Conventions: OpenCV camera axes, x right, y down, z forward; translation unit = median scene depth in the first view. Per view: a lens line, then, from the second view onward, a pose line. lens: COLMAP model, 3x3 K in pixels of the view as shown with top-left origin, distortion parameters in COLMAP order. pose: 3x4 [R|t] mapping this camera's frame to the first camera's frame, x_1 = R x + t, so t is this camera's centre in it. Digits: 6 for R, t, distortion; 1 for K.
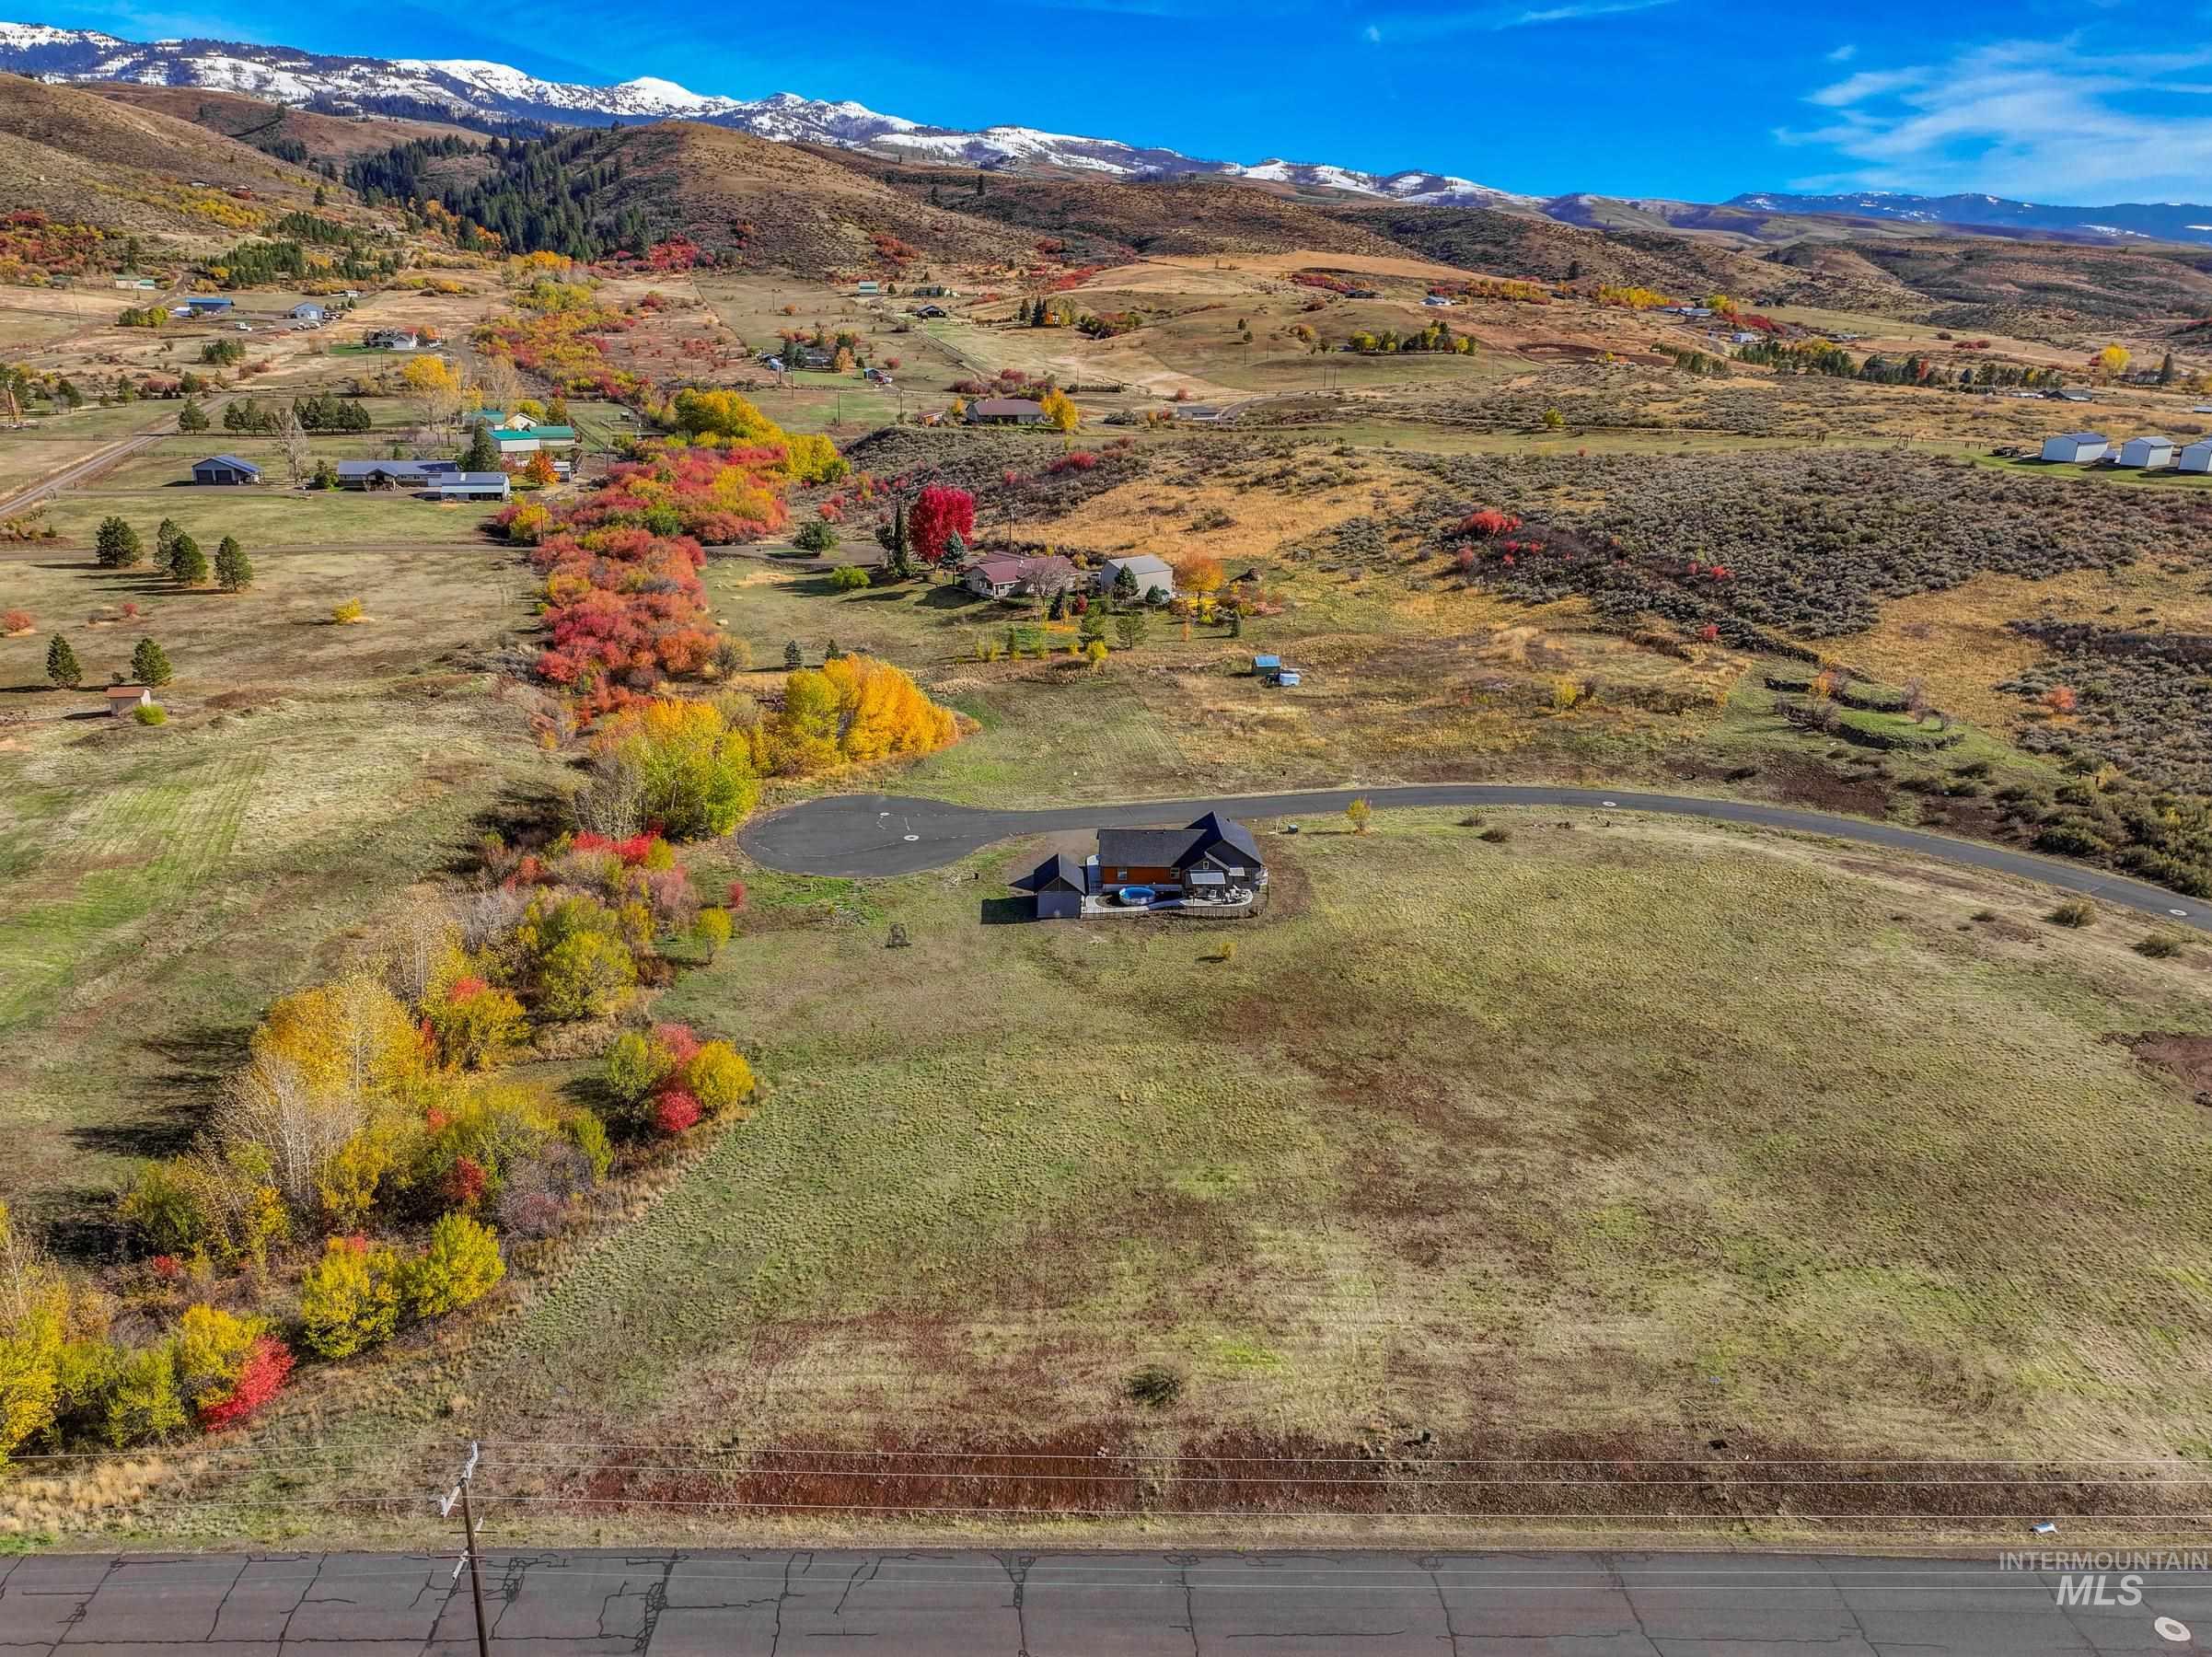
lens RADIAL K [[1573.4, 0, 1078.8], [0, 1573.4, 829.5], [0, 0, 1]] dist [-0.003118, 0.019869]
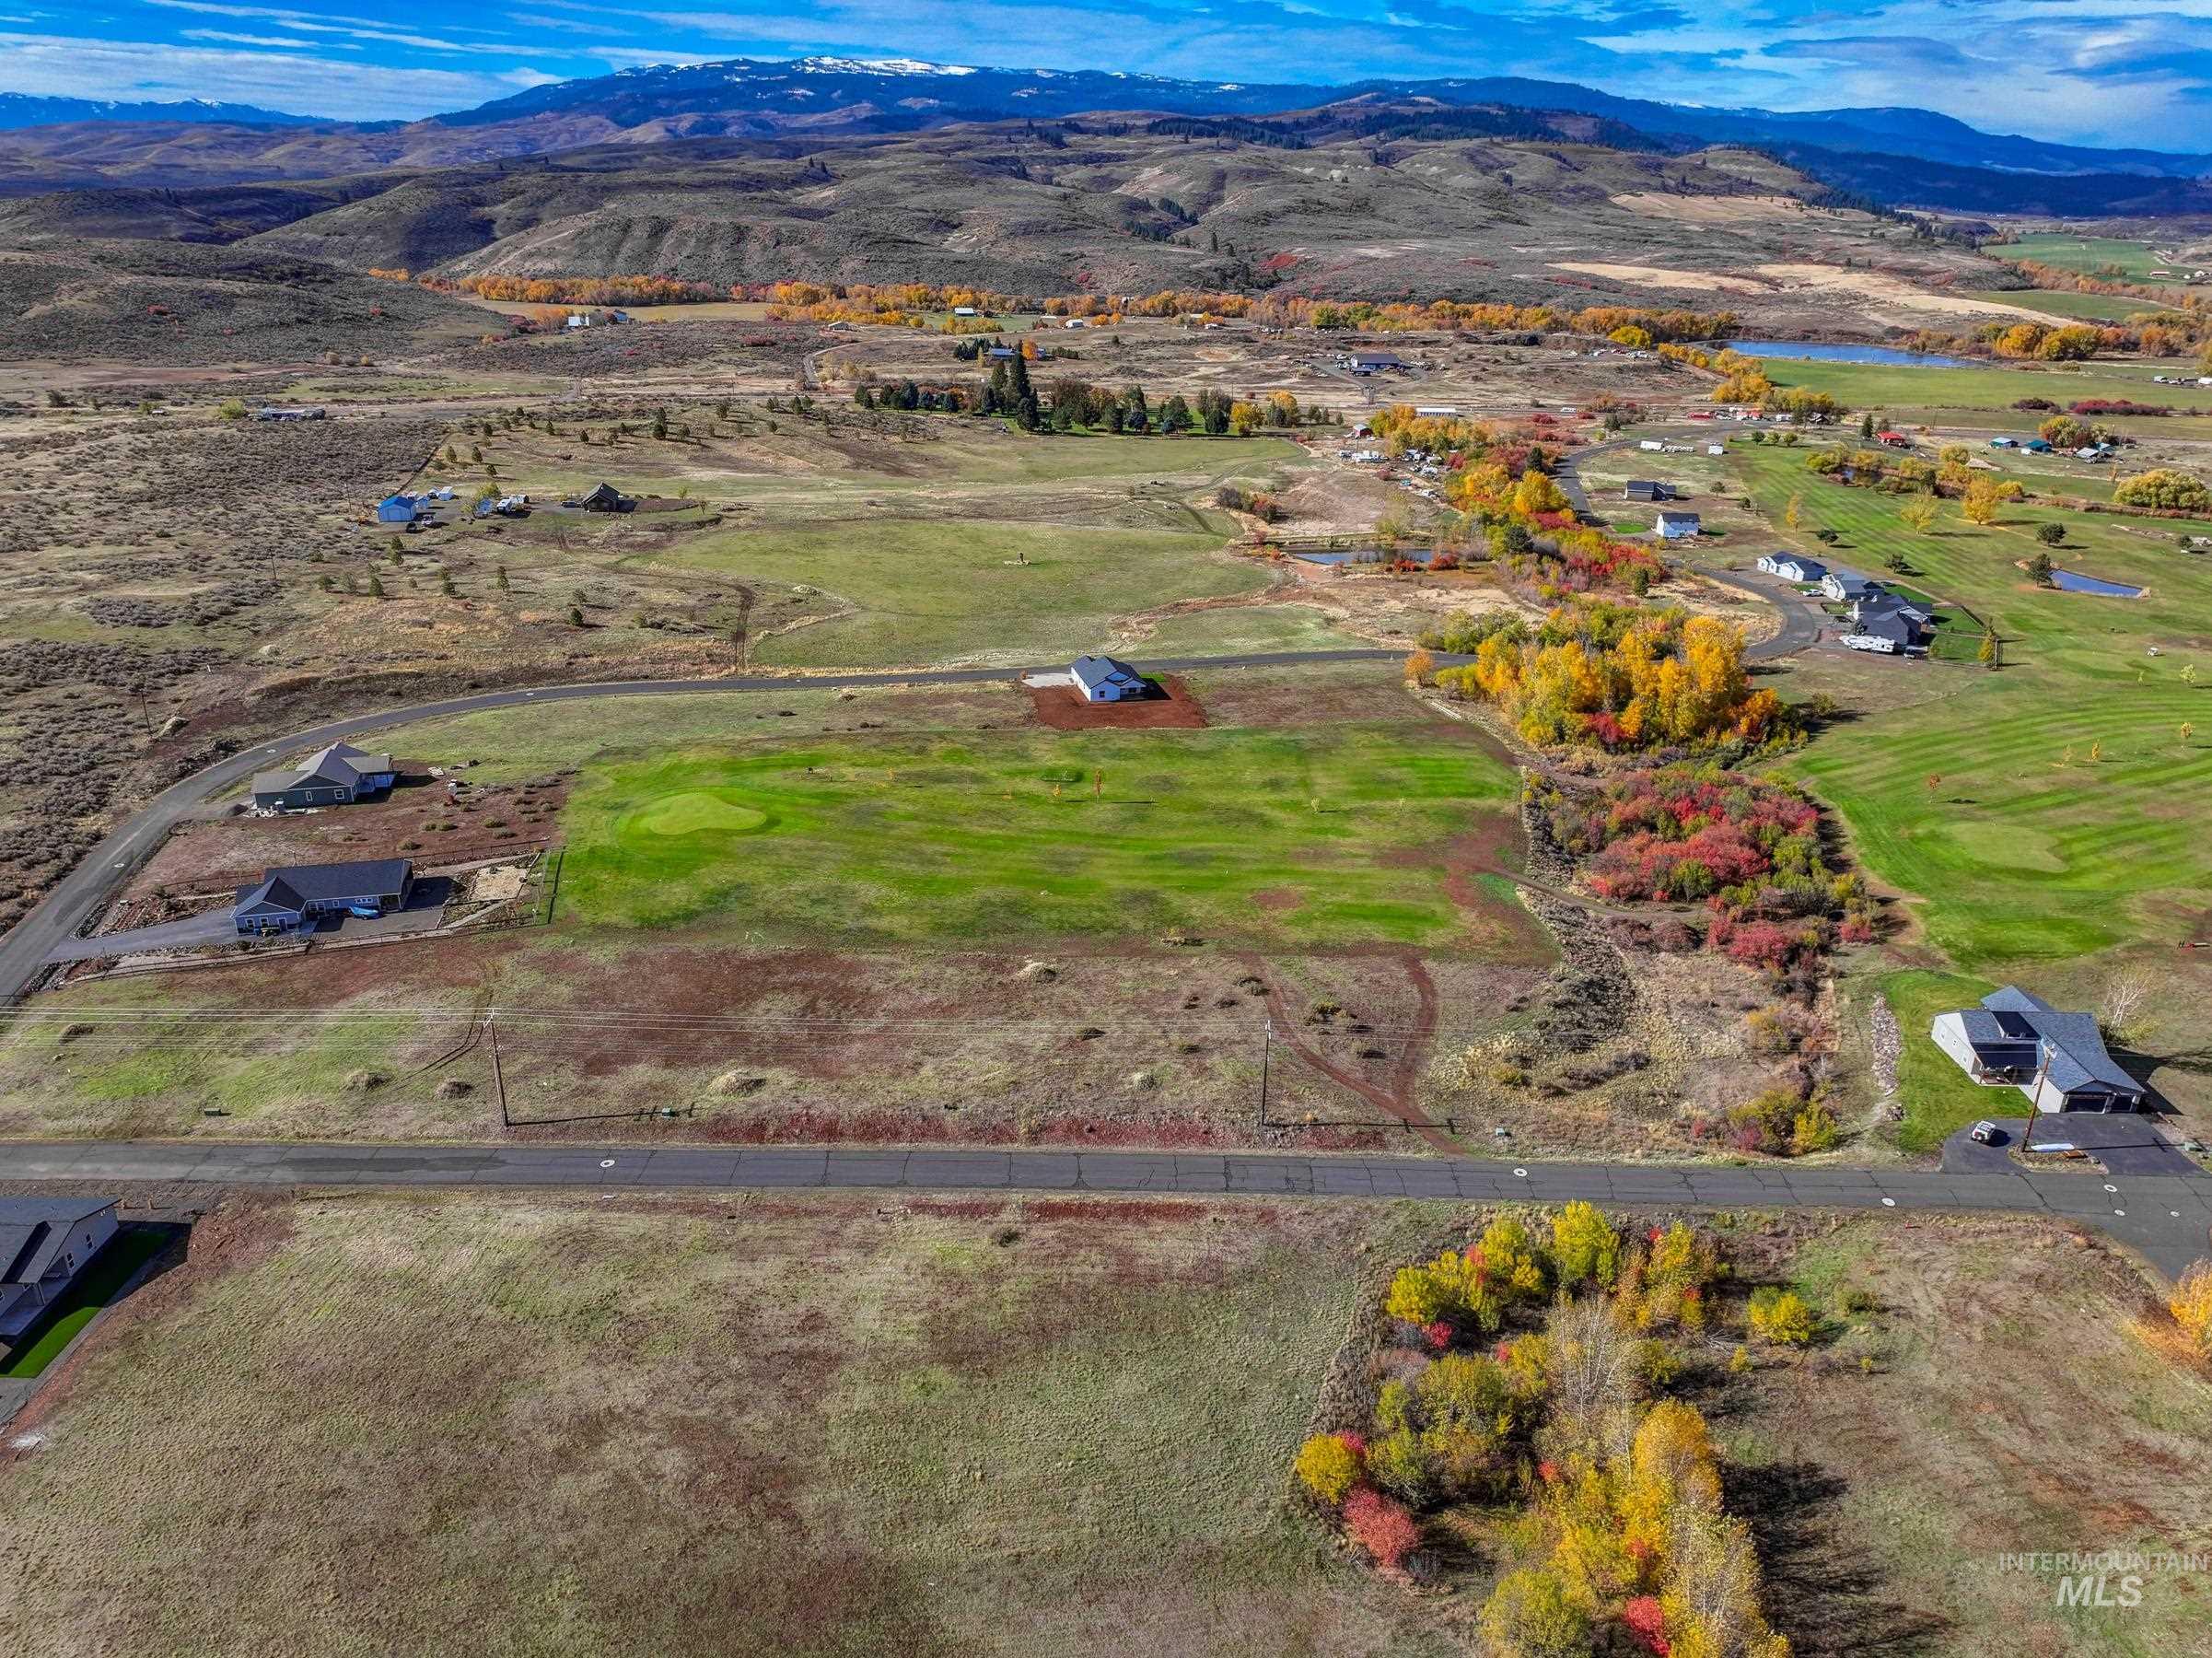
lens RADIAL K [[1553.0, 0, 1114.7], [0, 1553.0, 822.1], [0, 0, 1]] dist [-0.002795, 0.020282]
pose [[-0.998871, -0.044023, 0.017857, -0.031397], [-0.021580, 0.755324, 0.654996, -0.418888], [-0.042323, 0.653871, -0.755421, 0.688658]]
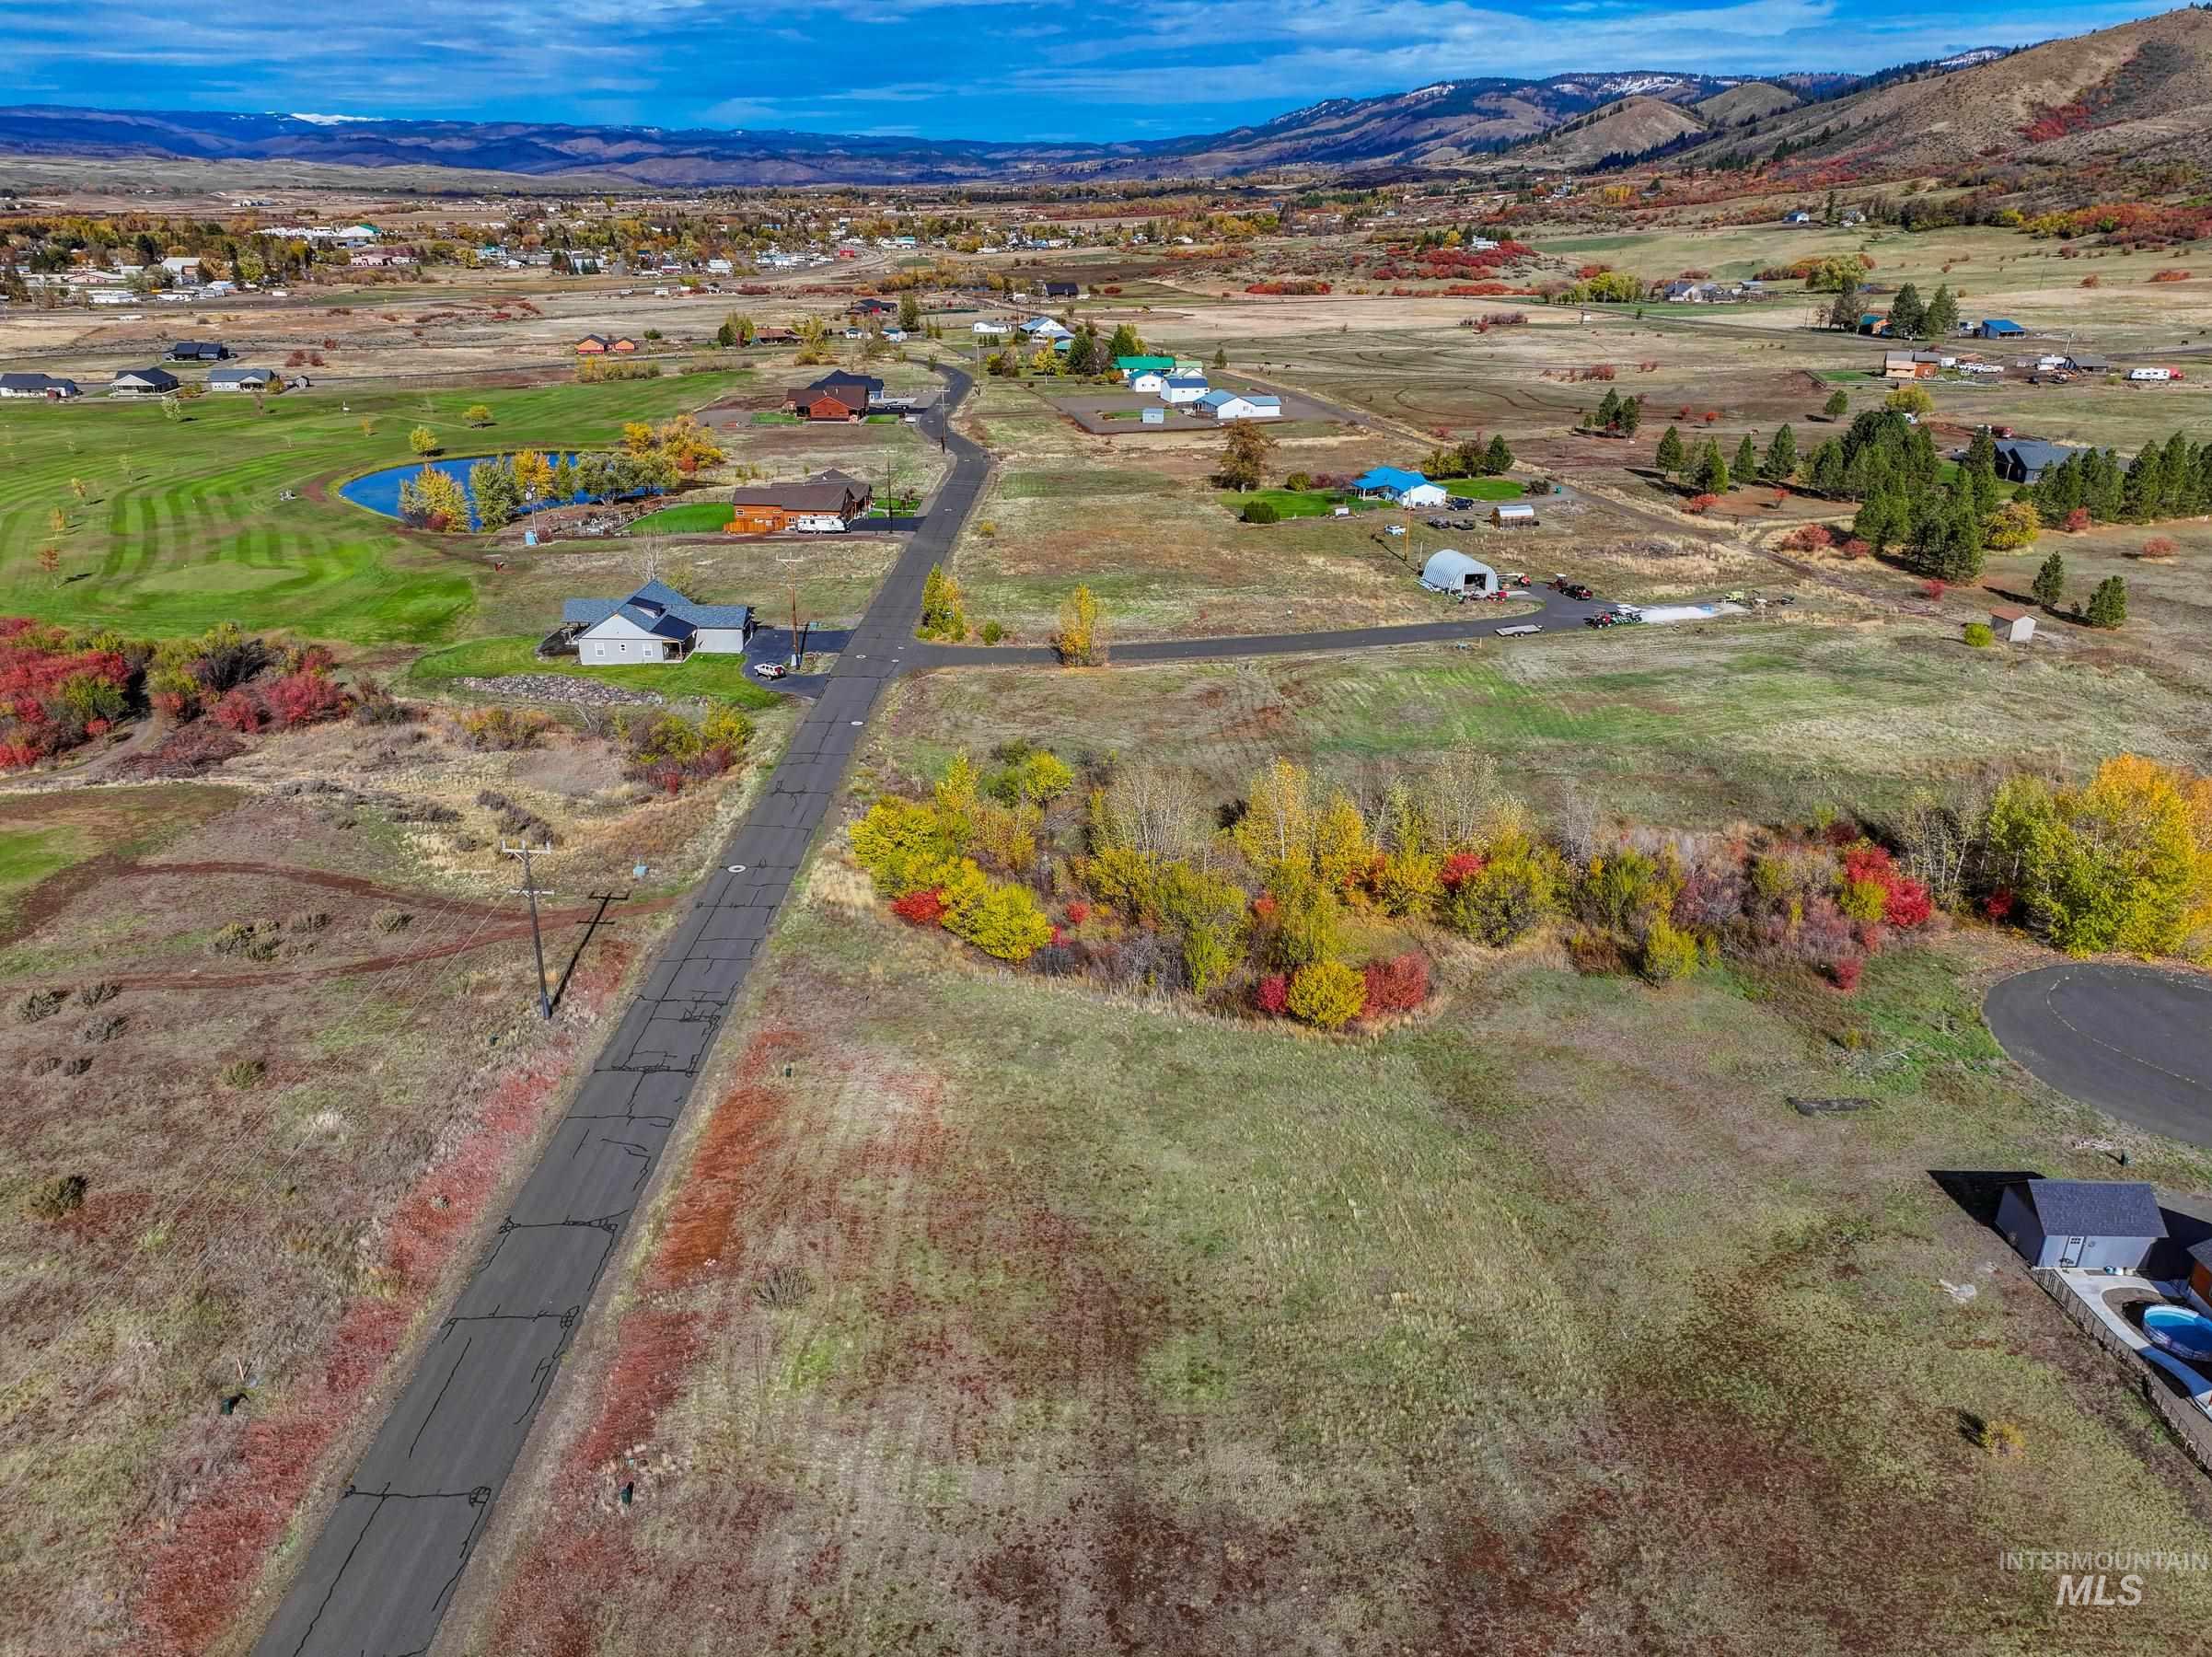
lens RADIAL K [[1552.8, 0, 1114.7], [0, 1552.8, 821.6], [0, 0, 1]] dist [-0.002795, 0.020282]
pose [[-0.024785, 0.360311, -0.932503, 0.272167], [-0.330857, 0.877266, 0.347762, -0.098160], [0.943355, 0.317144, 0.097468, 0.331694]]
